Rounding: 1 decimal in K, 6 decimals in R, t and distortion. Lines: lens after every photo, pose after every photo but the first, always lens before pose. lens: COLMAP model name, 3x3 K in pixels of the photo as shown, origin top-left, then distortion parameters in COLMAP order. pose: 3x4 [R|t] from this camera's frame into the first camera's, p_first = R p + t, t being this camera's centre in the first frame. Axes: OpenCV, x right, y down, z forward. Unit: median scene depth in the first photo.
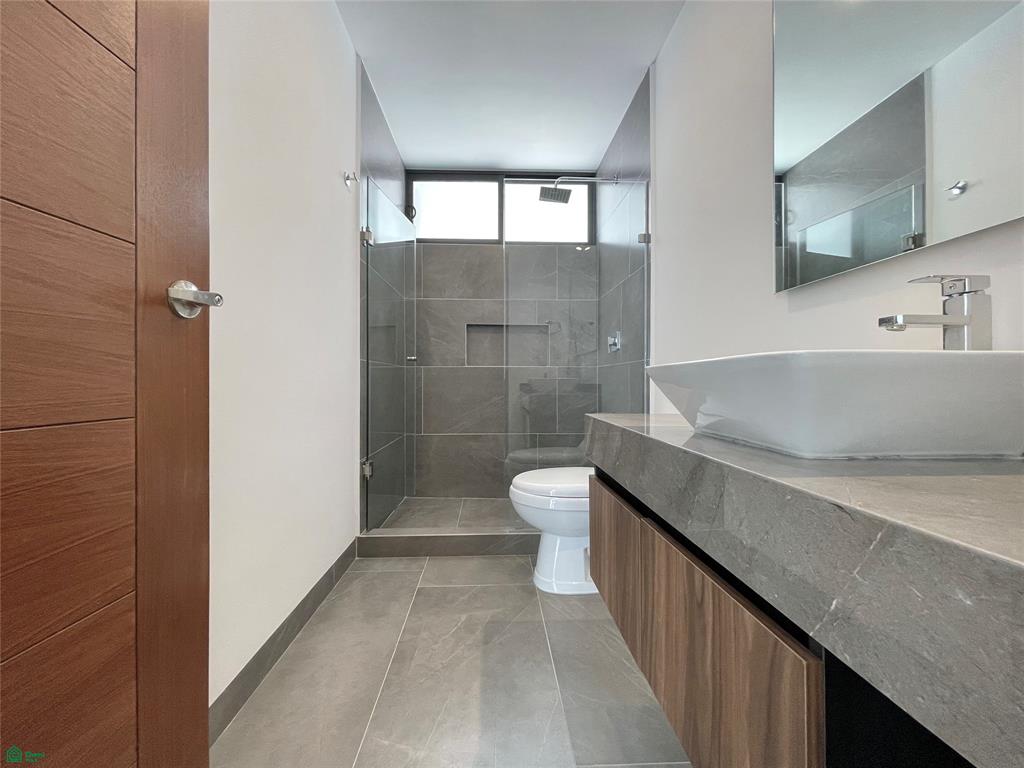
lens RADIAL K [[415.9, 0, 508.7], [0, 415.9, 387.2], [0, 0, 1]] dist [0.002642, -0.000437]
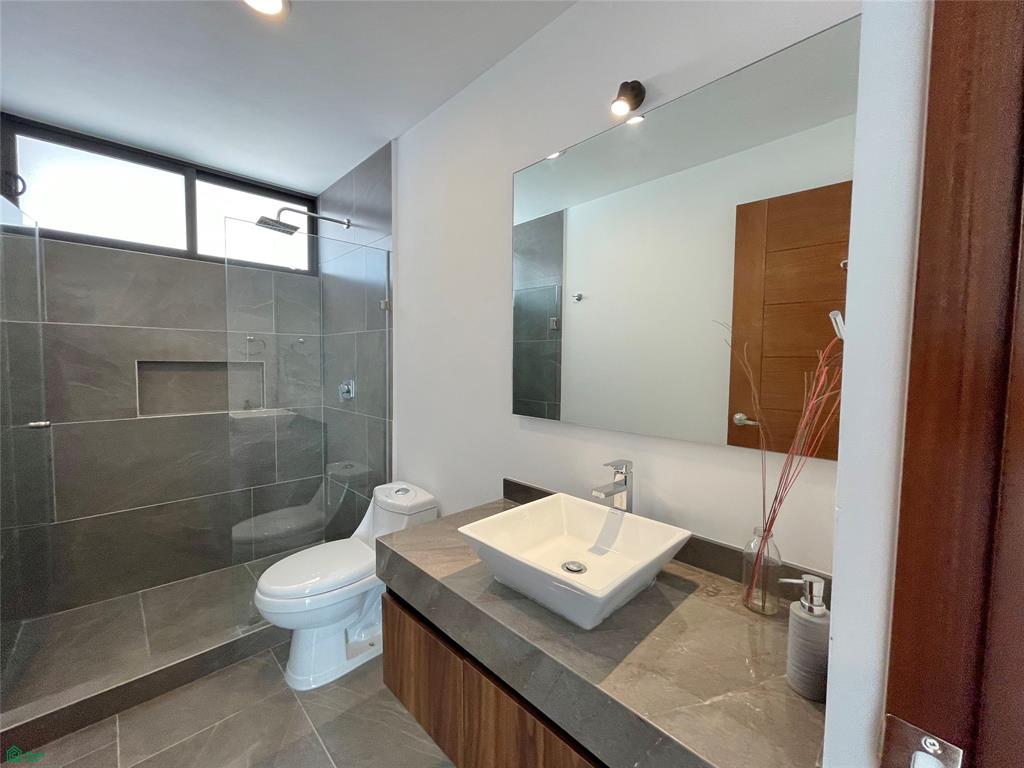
lens RADIAL K [[415.9, 0, 512.0], [0, 415.9, 382.5], [0, 0, 1]] dist [0.002642, -0.000437]
pose [[0.738974, -0.027736, 0.673163, -0.122010], [-0.012138, 0.998442, 0.054464, -0.181294], [-0.673625, -0.048419, 0.737486, 0.003214]]
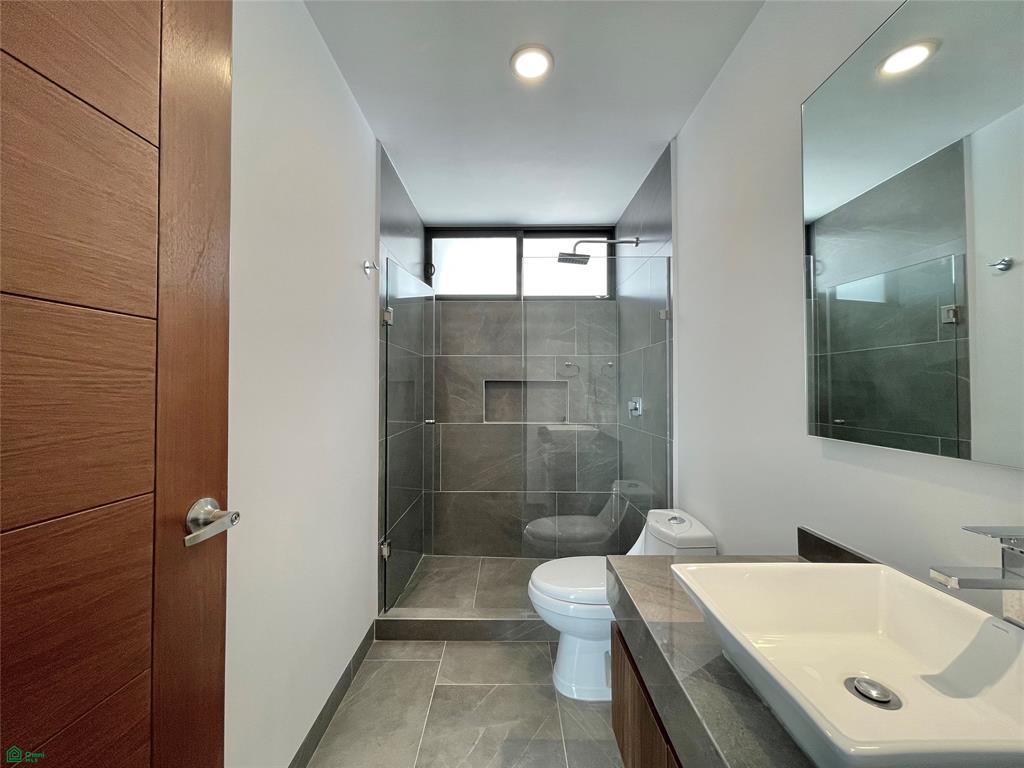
lens RADIAL K [[415.9, 0, 508.7], [0, 415.9, 382.6], [0, 0, 1]] dist [0.002642, -0.000437]
pose [[0.999012, -0.000801, -0.044436, 0.000216], [0.000191, 0.999906, -0.013738, -0.149405], [0.044443, 0.013715, 0.998918, 0.008436]]
